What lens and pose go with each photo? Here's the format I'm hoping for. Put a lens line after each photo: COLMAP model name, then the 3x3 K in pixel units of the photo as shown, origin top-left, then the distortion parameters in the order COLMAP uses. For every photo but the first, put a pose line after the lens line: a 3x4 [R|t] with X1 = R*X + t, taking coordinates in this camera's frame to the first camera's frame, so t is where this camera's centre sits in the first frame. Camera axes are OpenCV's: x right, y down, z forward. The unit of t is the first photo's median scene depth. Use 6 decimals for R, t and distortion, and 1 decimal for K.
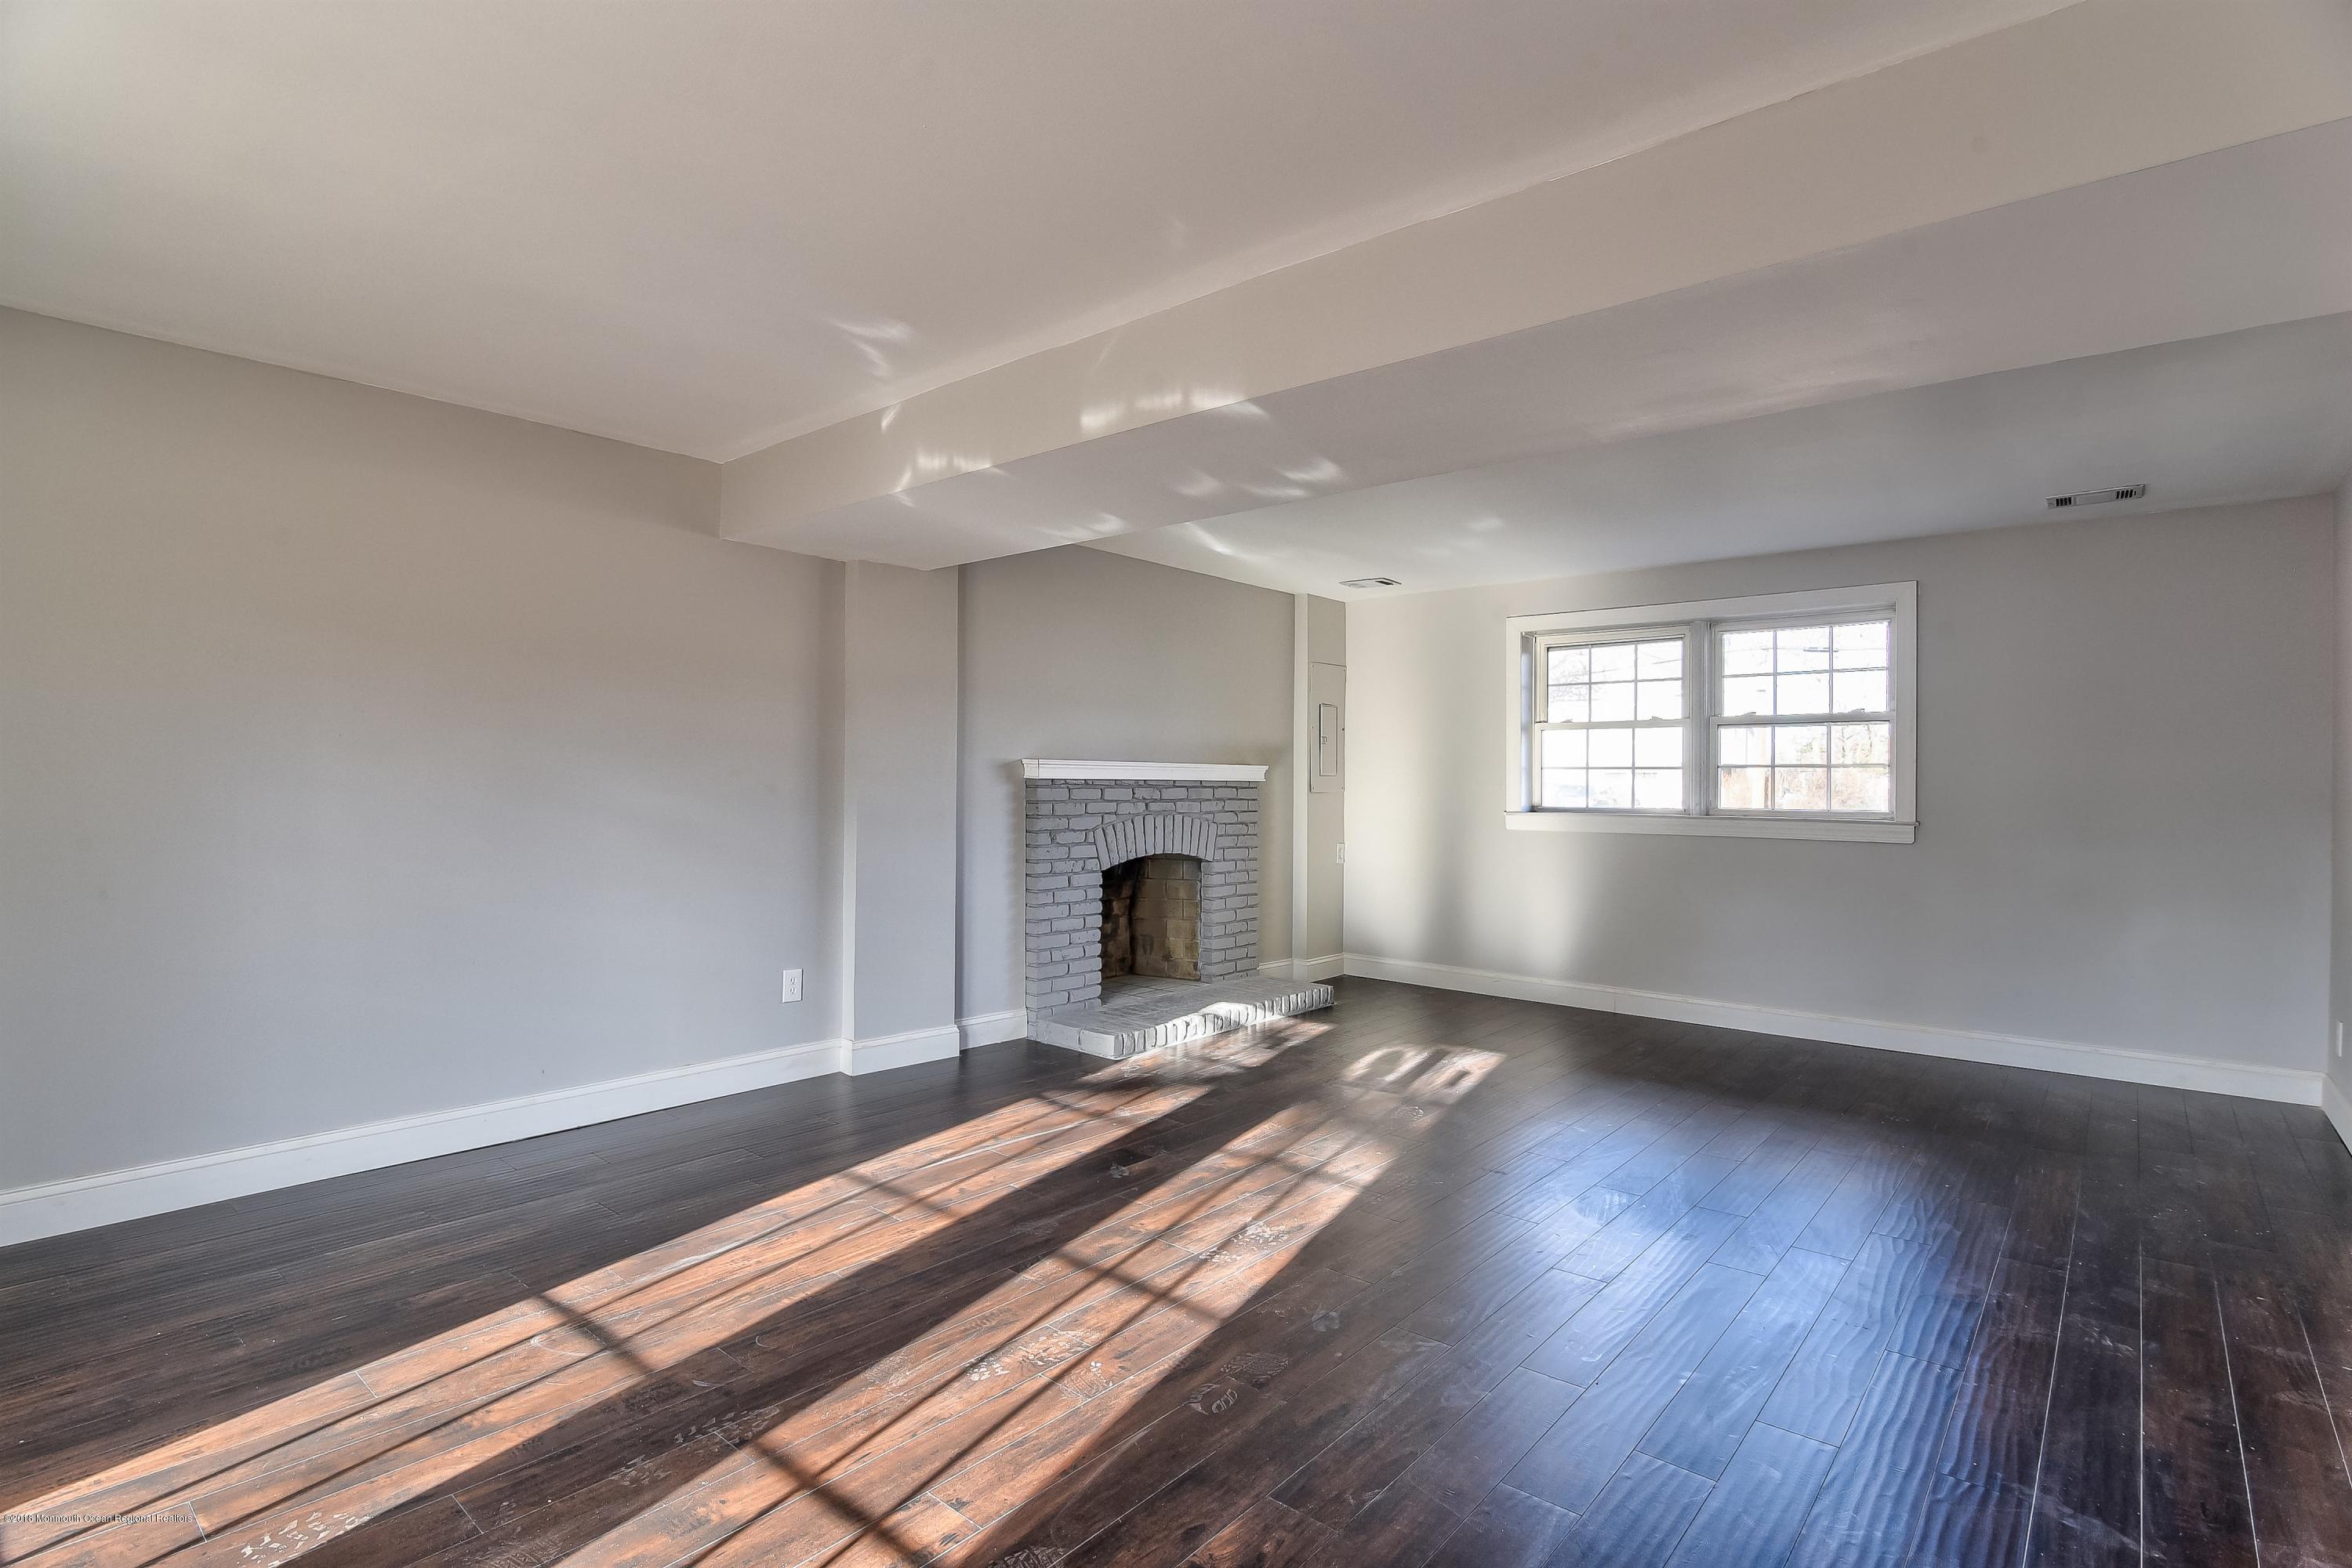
lens RADIAL K [[1157.0, 0, 1173.1], [0, 1157.0, 786.4], [0, 0, 1]] dist [-0.016715, -0.000249]
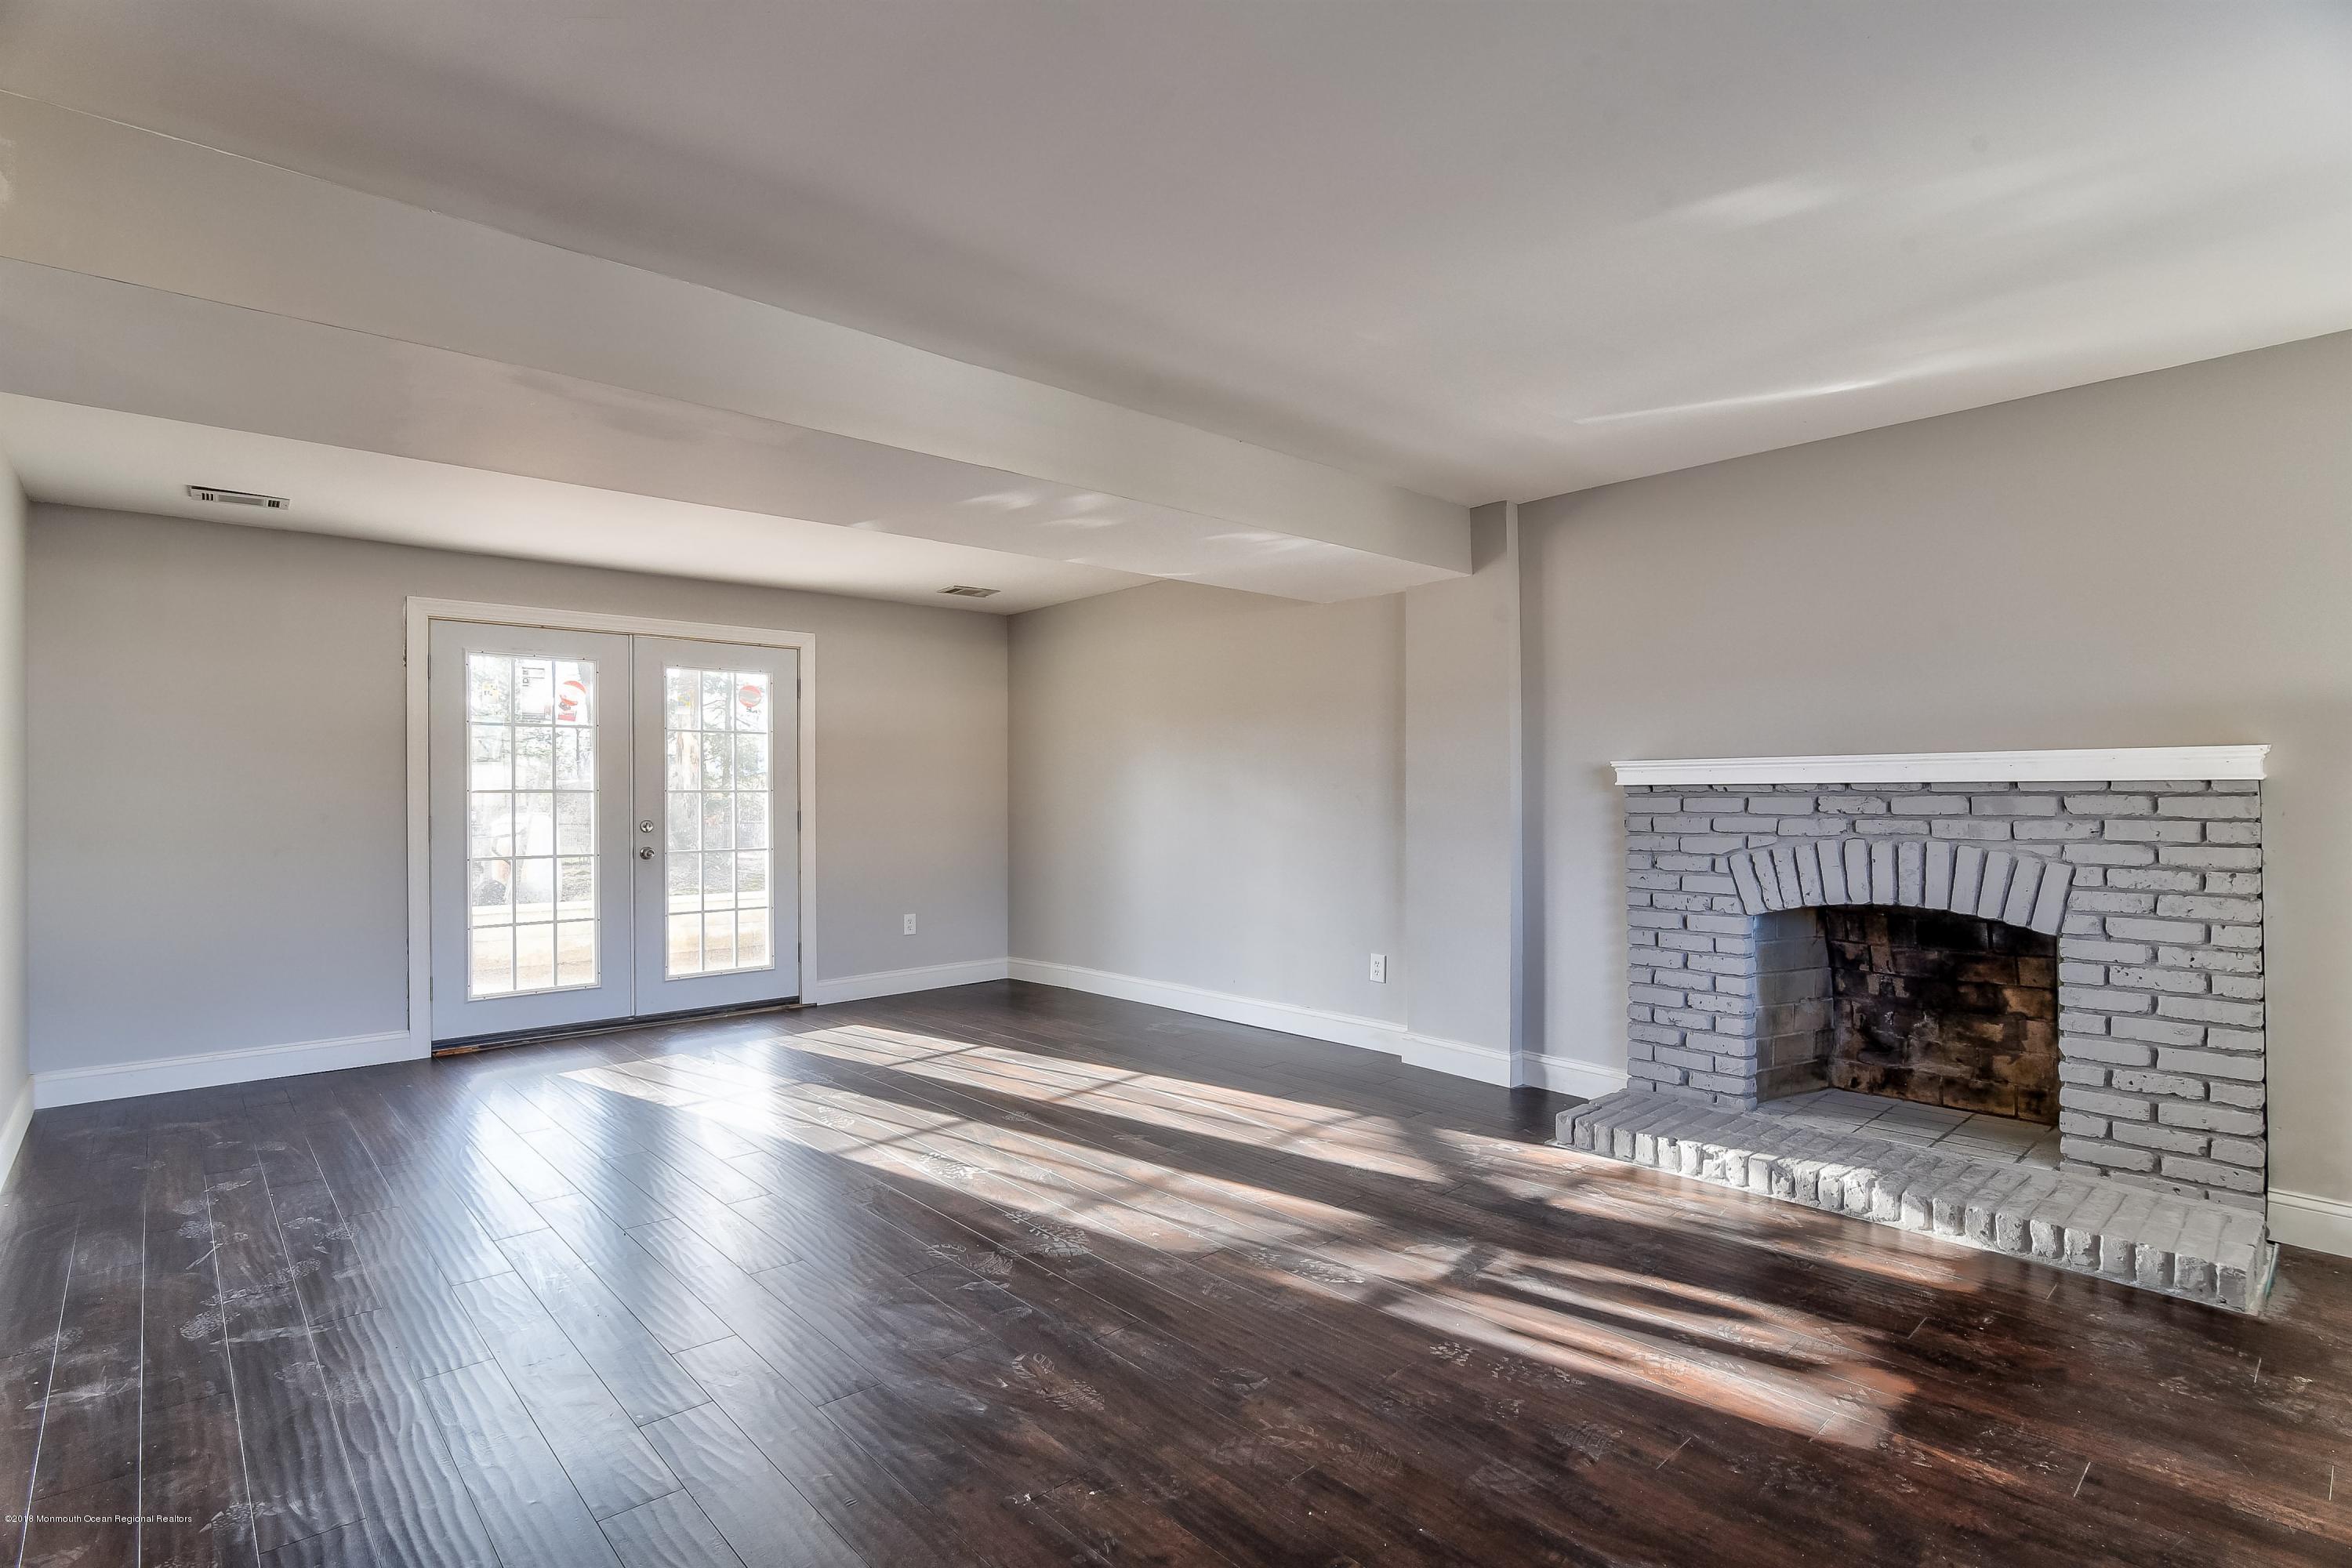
lens RADIAL K [[1157.0, 0, 1173.1], [0, 1157.0, 786.4], [0, 0, 1]] dist [-0.016715, -0.000249]
pose [[-0.141332, -0.011988, -0.989890, 0.692957], [0.002237, 0.999920, -0.012429, 0.003455], [0.989960, -0.003971, -0.141294, 0.781845]]
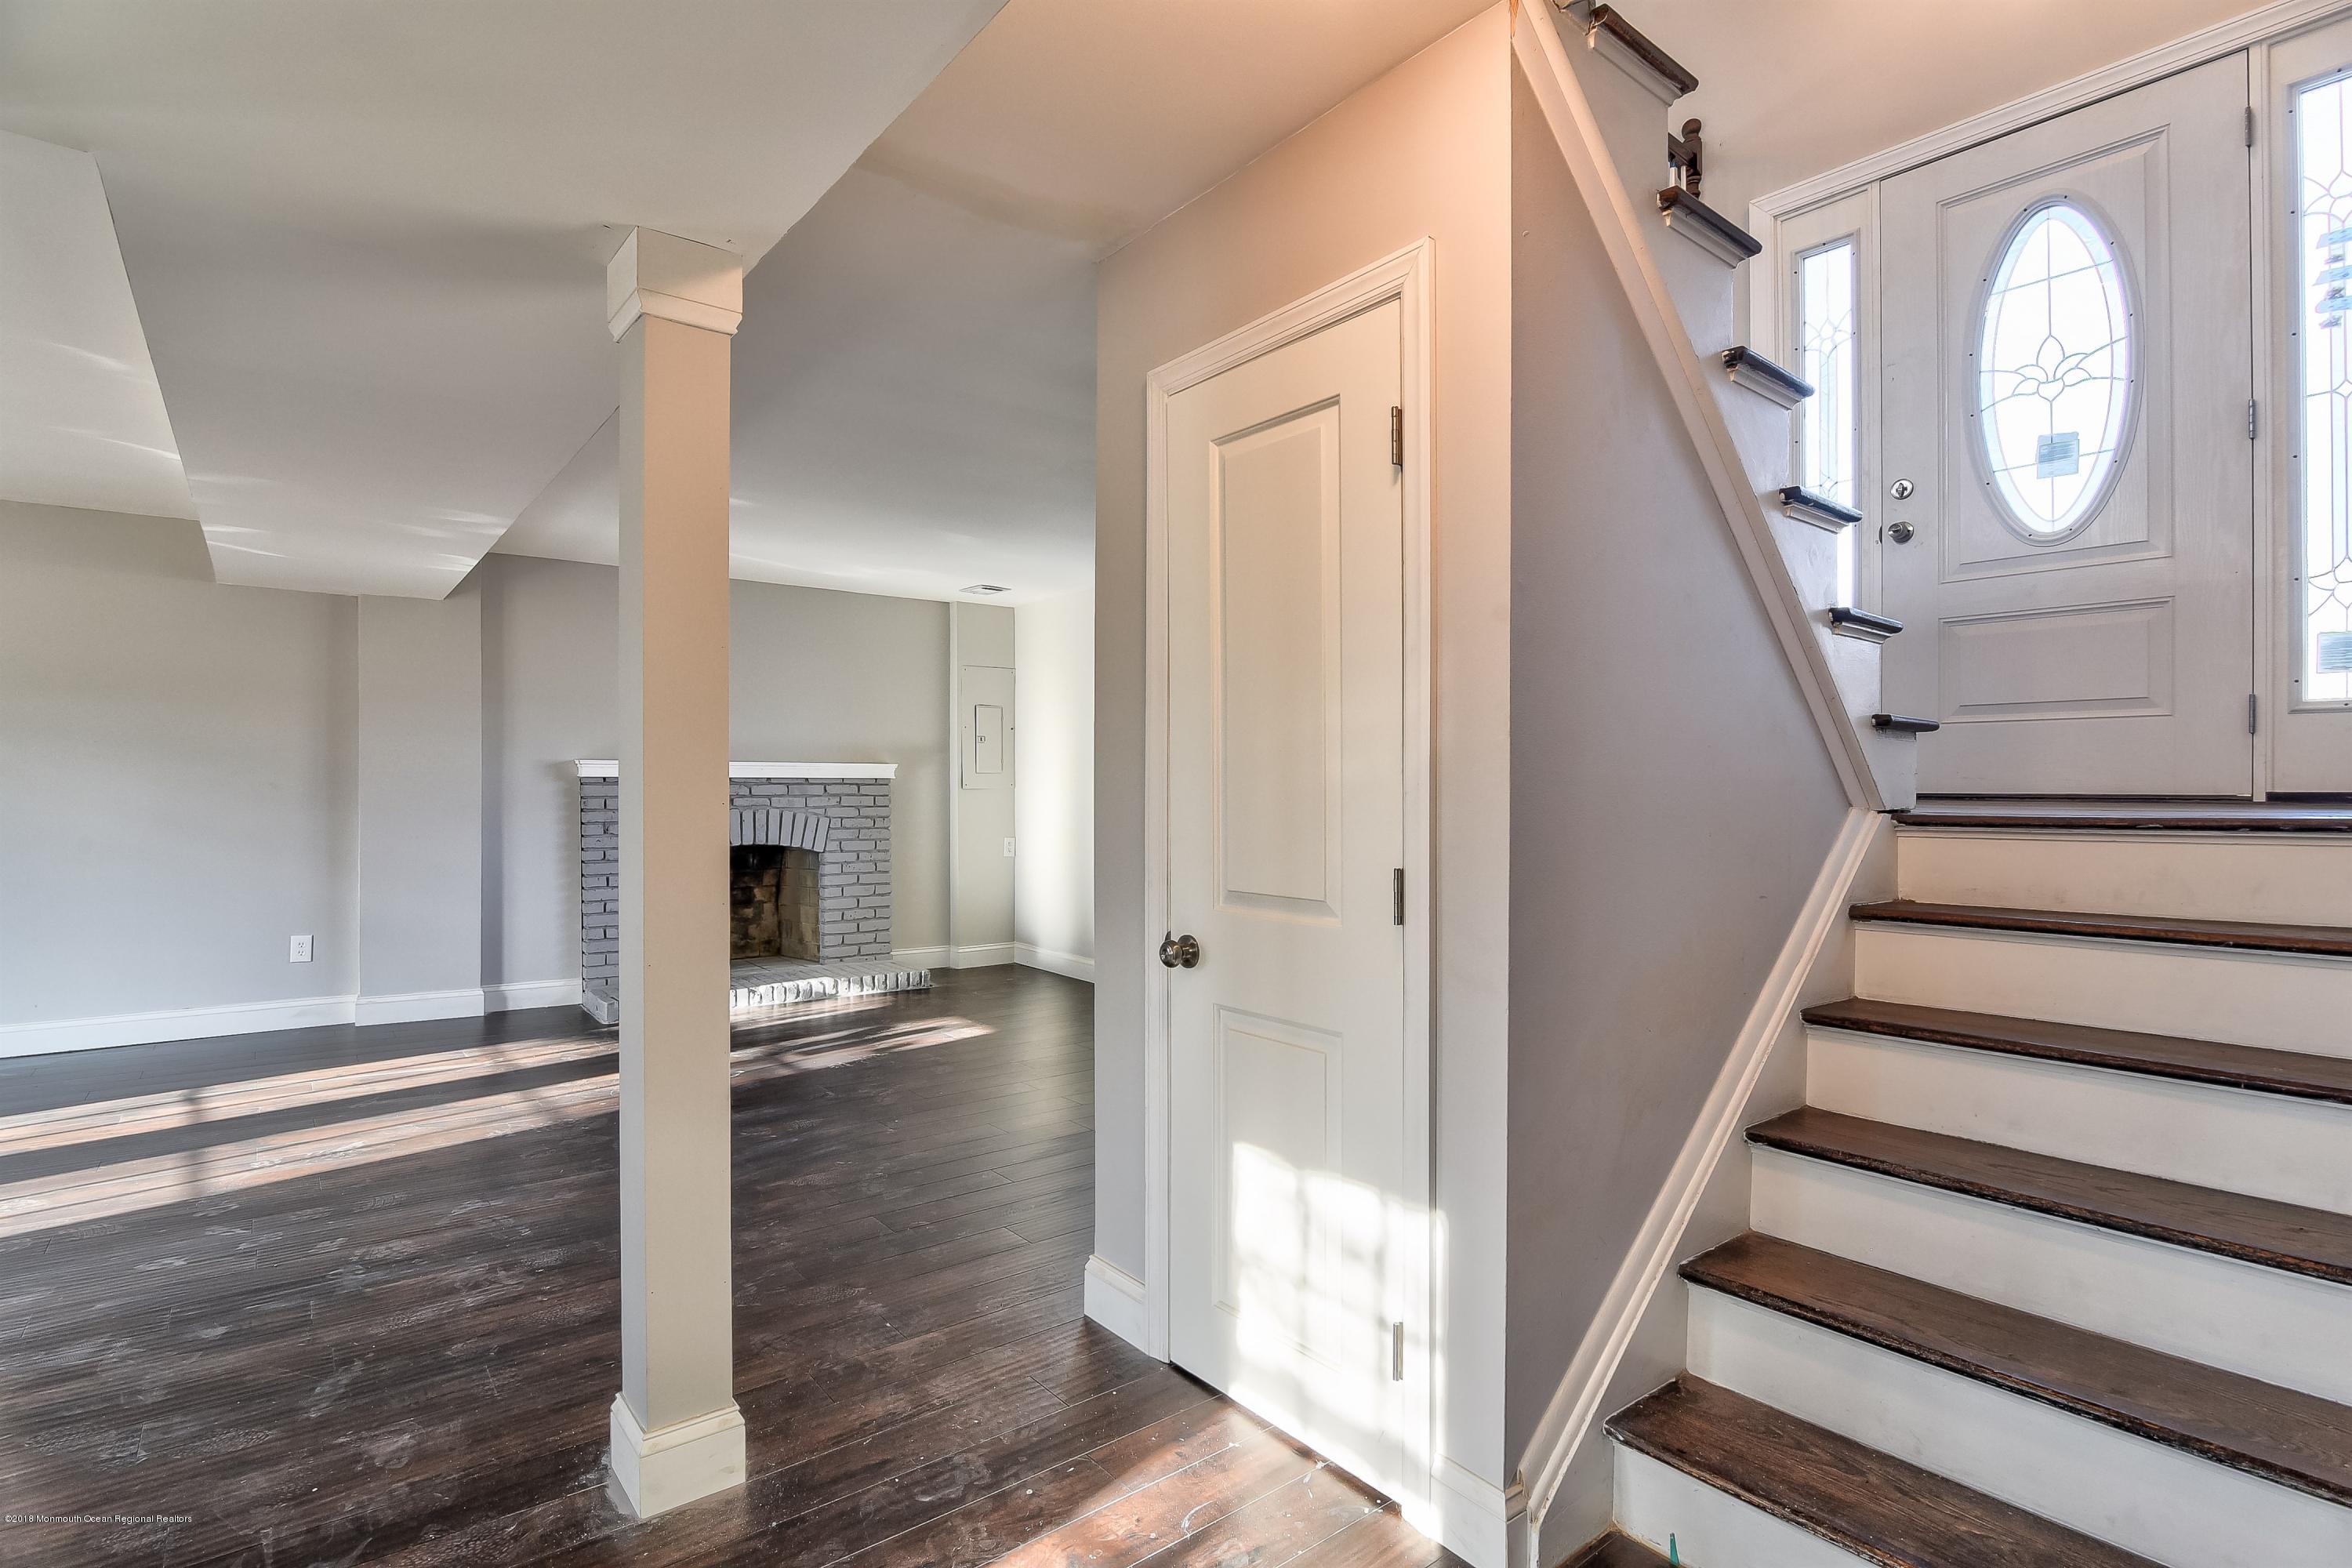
lens RADIAL K [[1157.0, 0, 1173.1], [0, 1157.0, 786.4], [0, 0, 1]] dist [-0.016715, -0.000249]
pose [[0.979237, -0.006510, -0.202612, 0.661487], [0.006196, 0.999978, -0.002187, 0.008576], [0.202622, 0.000886, 0.979257, 0.007151]]
